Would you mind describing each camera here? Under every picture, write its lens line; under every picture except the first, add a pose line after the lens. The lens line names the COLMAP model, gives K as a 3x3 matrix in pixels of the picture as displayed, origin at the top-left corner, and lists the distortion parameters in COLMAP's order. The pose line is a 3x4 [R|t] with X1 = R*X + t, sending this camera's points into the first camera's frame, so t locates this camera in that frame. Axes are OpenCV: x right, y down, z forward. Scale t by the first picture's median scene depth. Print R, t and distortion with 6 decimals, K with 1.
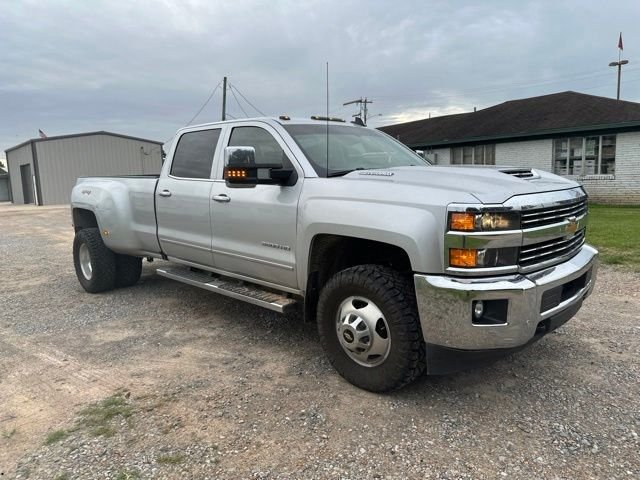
lens RADIAL K [[454.2, 0, 321.9], [0, 454.2, 242.7], [0, 0, 1]] dist [0.032880, -0.037336]
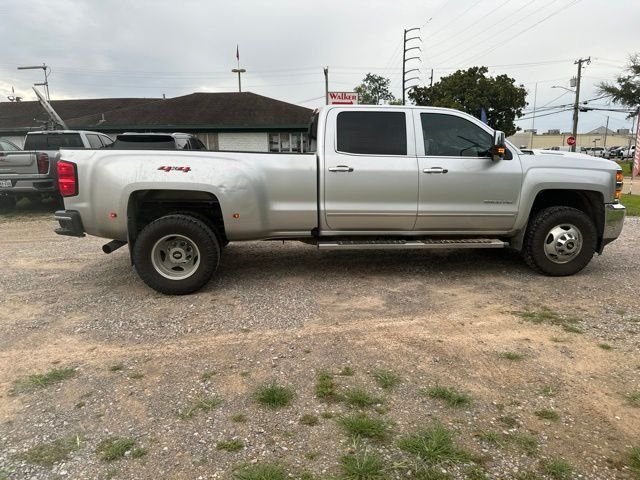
lens RADIAL K [[454.2, 0, 321.3], [0, 454.2, 249.4], [0, 0, 1]] dist [0.032880, -0.037336]
pose [[0.636217, -0.127783, 0.760854, -1.631047], [0.097738, 0.991592, 0.084808, -0.021614], [-0.765294, 0.020409, 0.643357, 0.508631]]
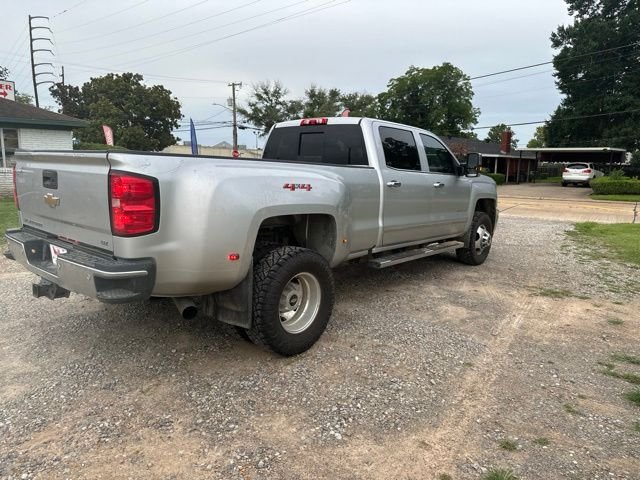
lens RADIAL K [[454.2, 0, 323.0], [0, 454.2, 238.7], [0, 0, 1]] dist [0.032880, -0.037336]
pose [[-0.091271, -0.127050, 0.987688, -1.862645], [0.126736, 0.982281, 0.138066, -0.200421], [-0.987728, 0.137777, -0.073552, 1.716043]]
